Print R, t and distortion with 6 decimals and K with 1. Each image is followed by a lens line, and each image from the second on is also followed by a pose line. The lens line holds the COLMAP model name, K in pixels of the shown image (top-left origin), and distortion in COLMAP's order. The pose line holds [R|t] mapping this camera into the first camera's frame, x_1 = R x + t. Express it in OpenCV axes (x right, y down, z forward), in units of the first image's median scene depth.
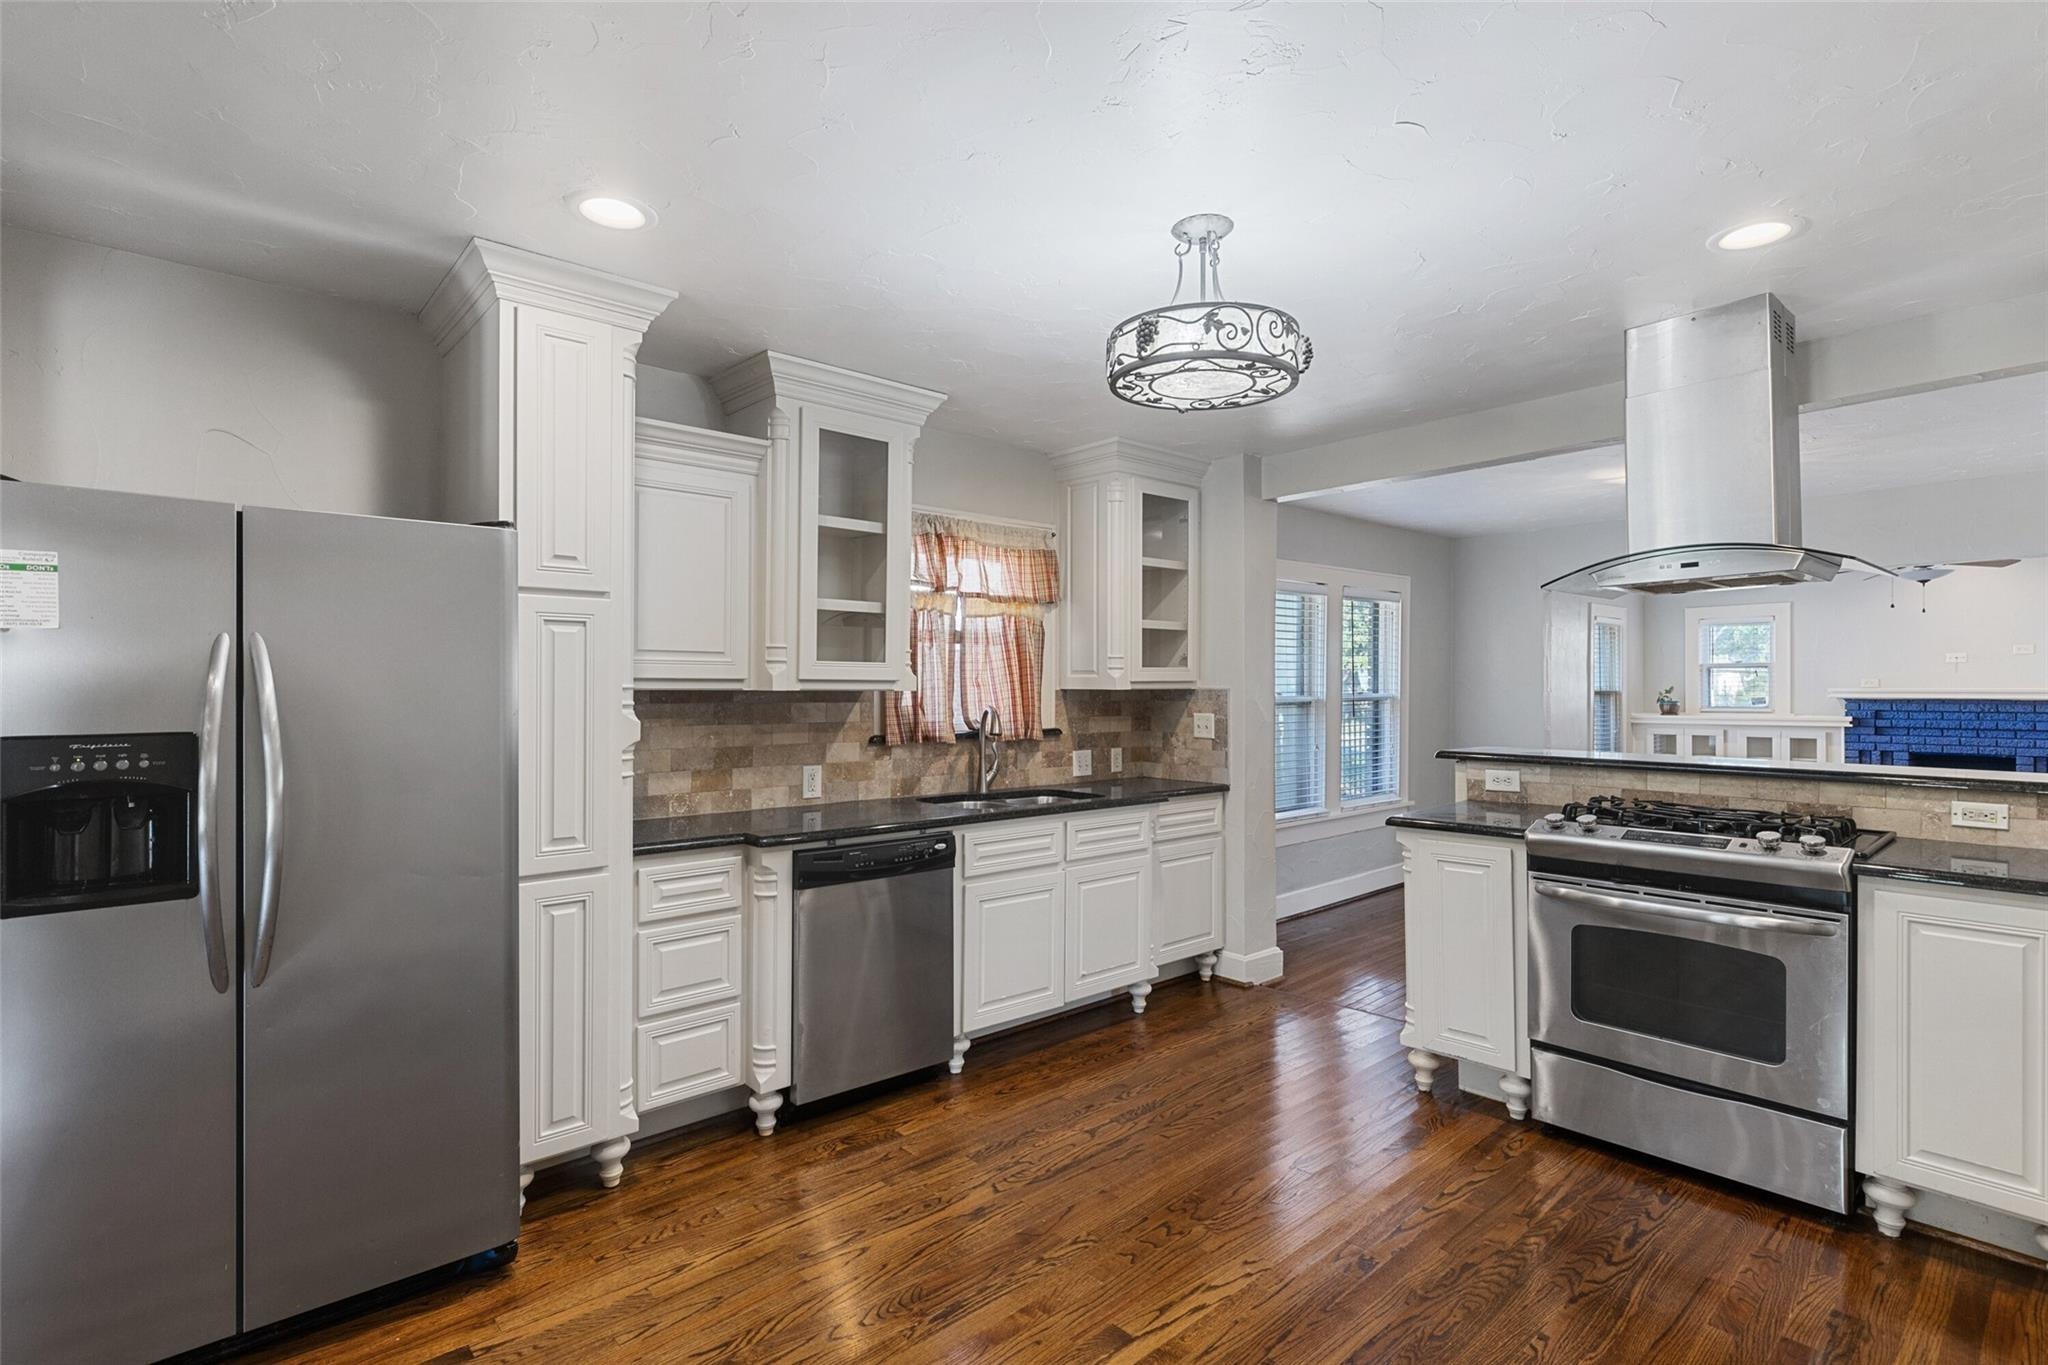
lens RADIAL K [[965.2, 0, 1037.8], [0, 965.2, 683.1], [0, 0, 1]] dist [0.004087, 0.002330]
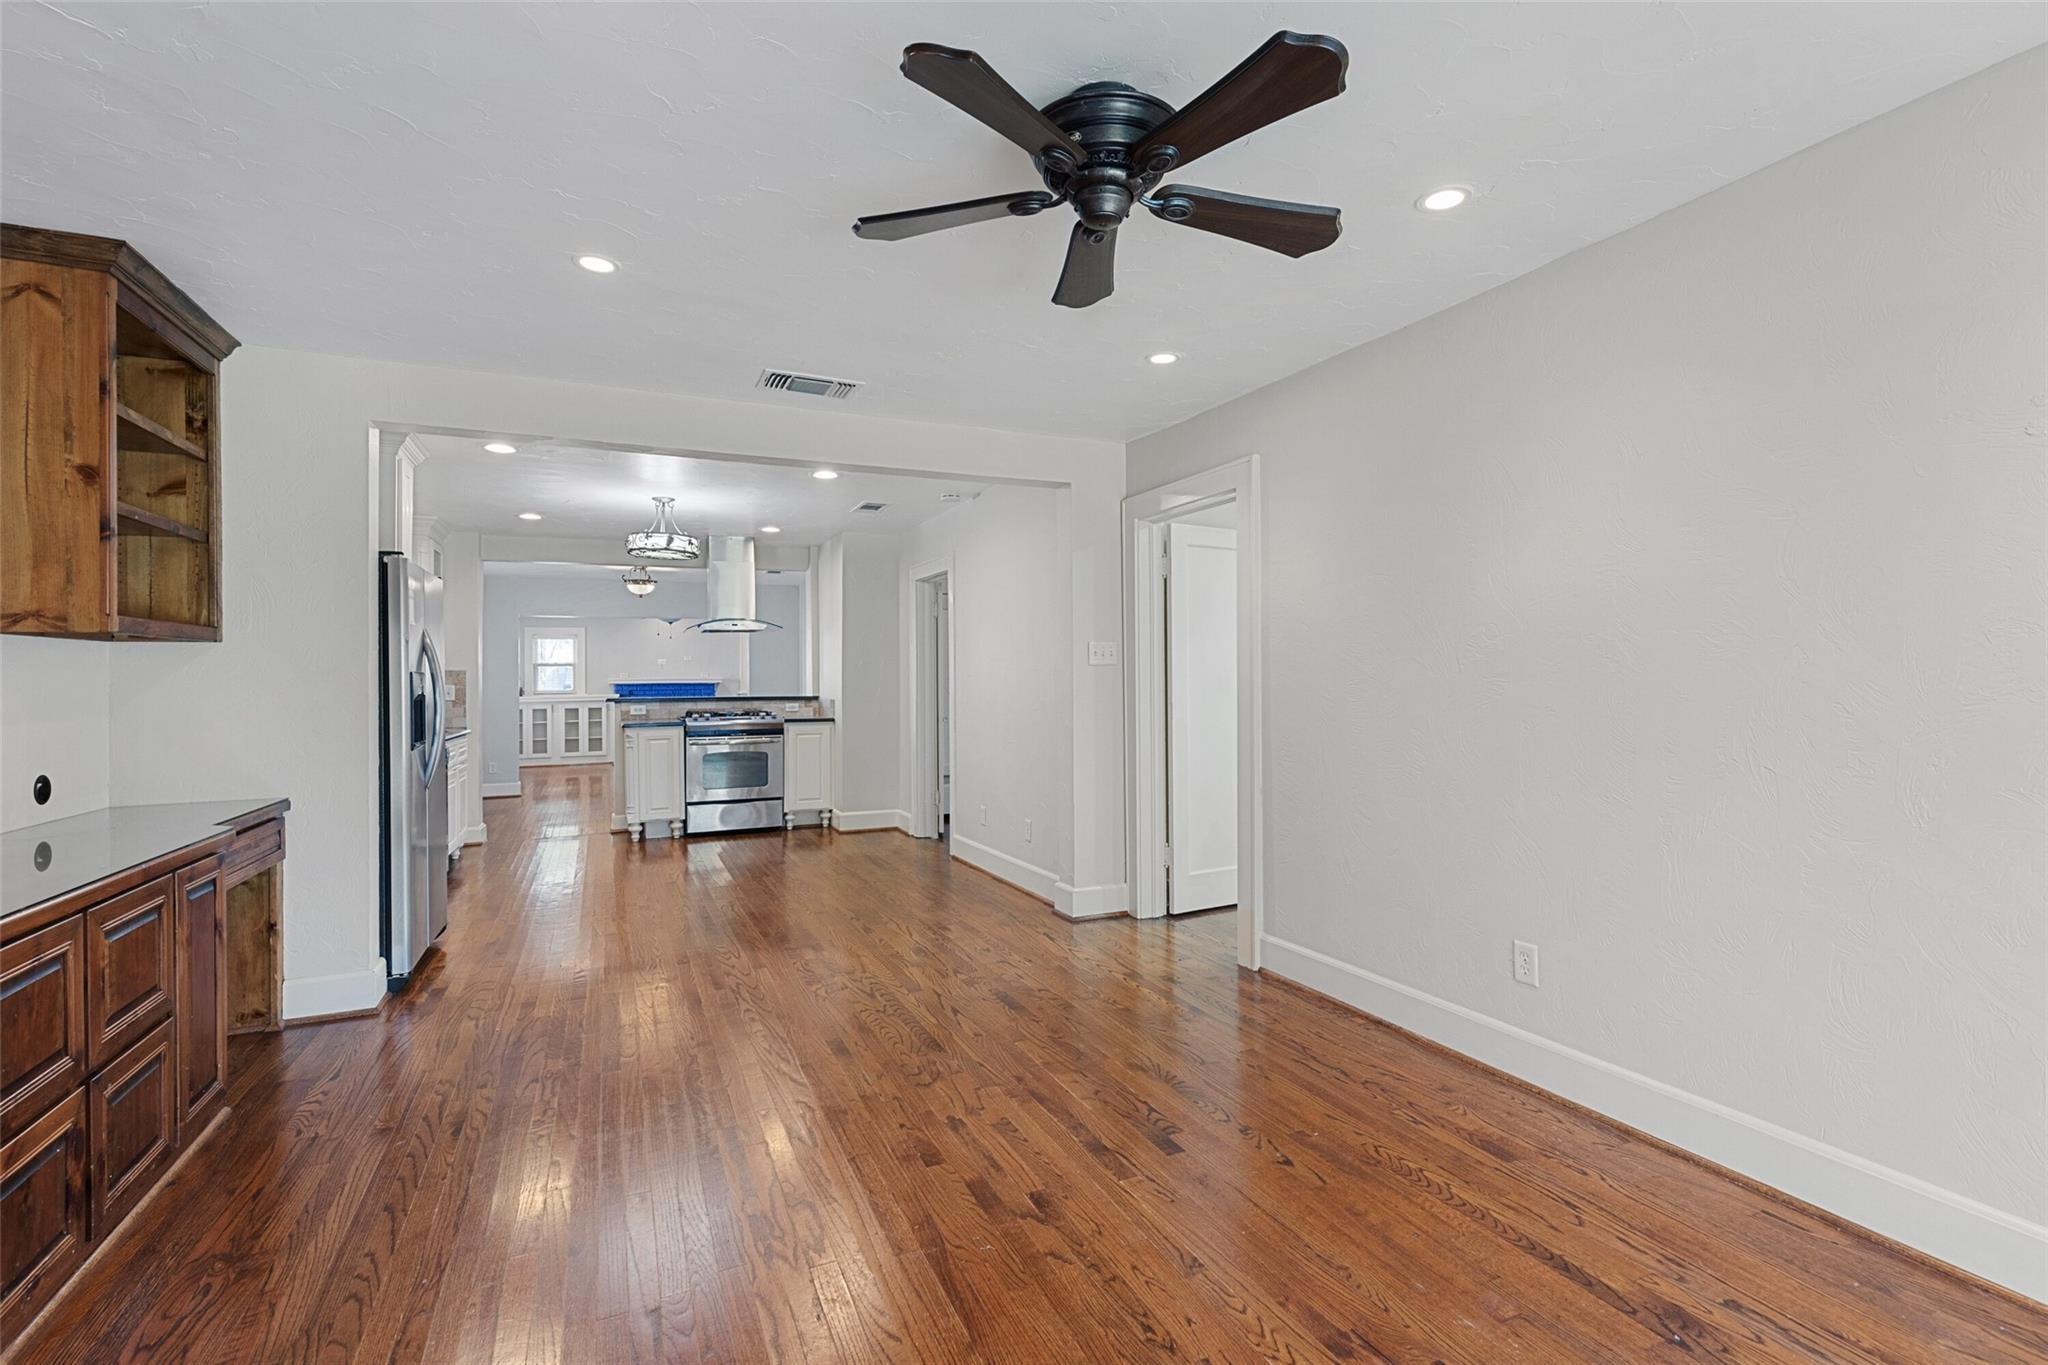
lens RADIAL K [[926.0, 0, 1009.7], [0, 926.0, 675.0], [0, 0, 1]] dist [0.006330, -0.000573]
pose [[0.316115, 0.004528, 0.948710, -1.135741], [0.007234, 0.999948, -0.007183, 0.036531], [-0.948693, 0.009134, 0.316065, -0.437853]]
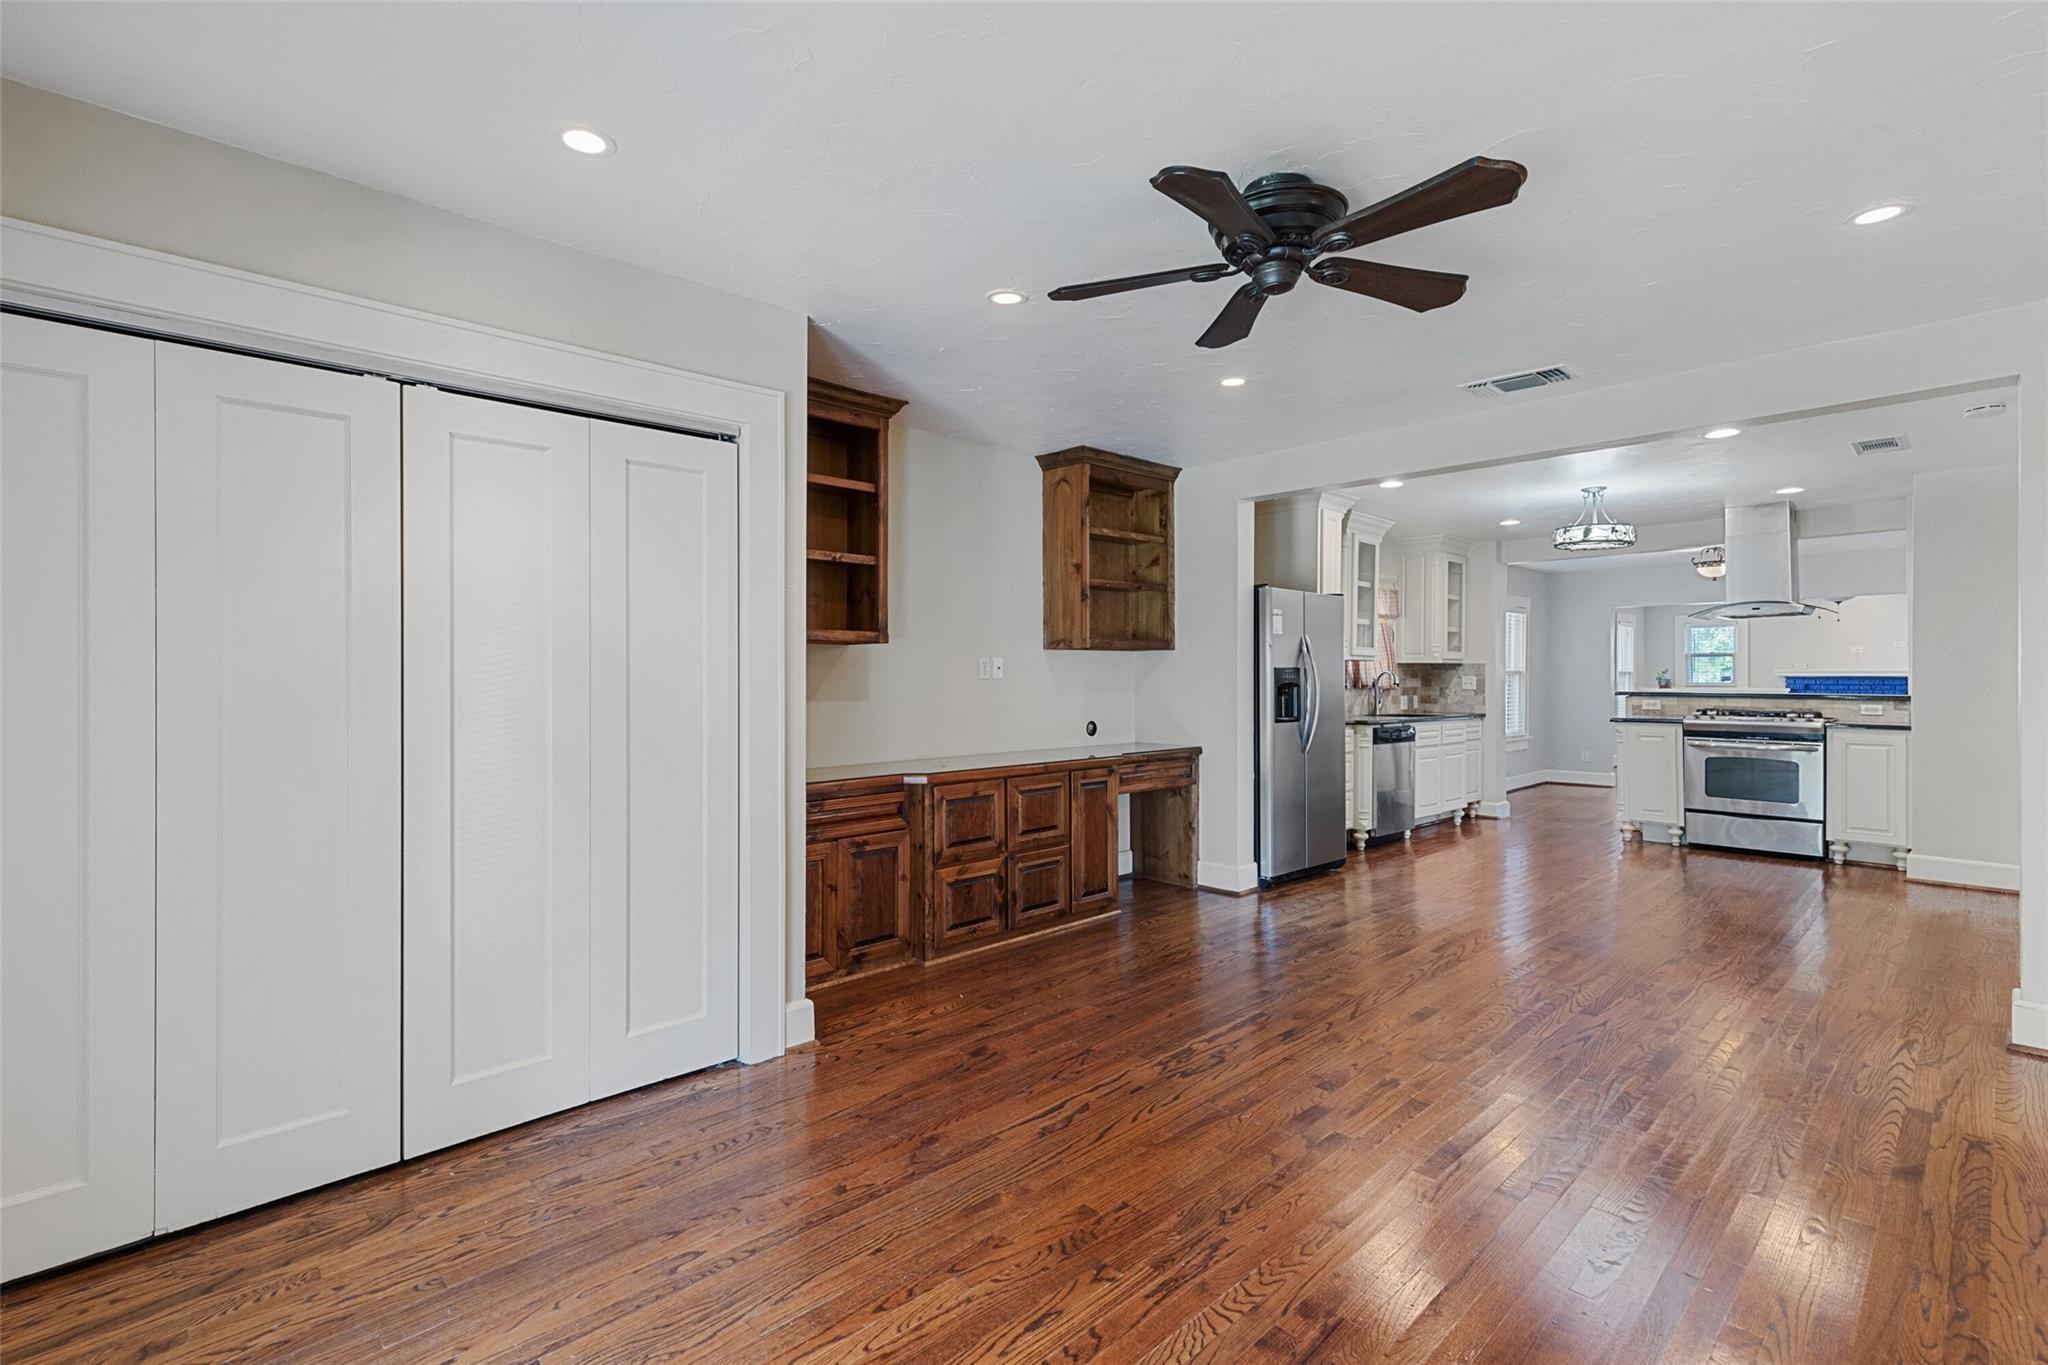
lens RADIAL K [[926.0, 0, 1014.6], [0, 926.0, 667.9], [0, 0, 1]] dist [0.006330, -0.000573]
pose [[0.999684, 0.002726, 0.024978, -0.848921], [-0.002557, 0.999974, -0.006793, 0.033319], [-0.024996, 0.006727, 0.999665, -0.878404]]
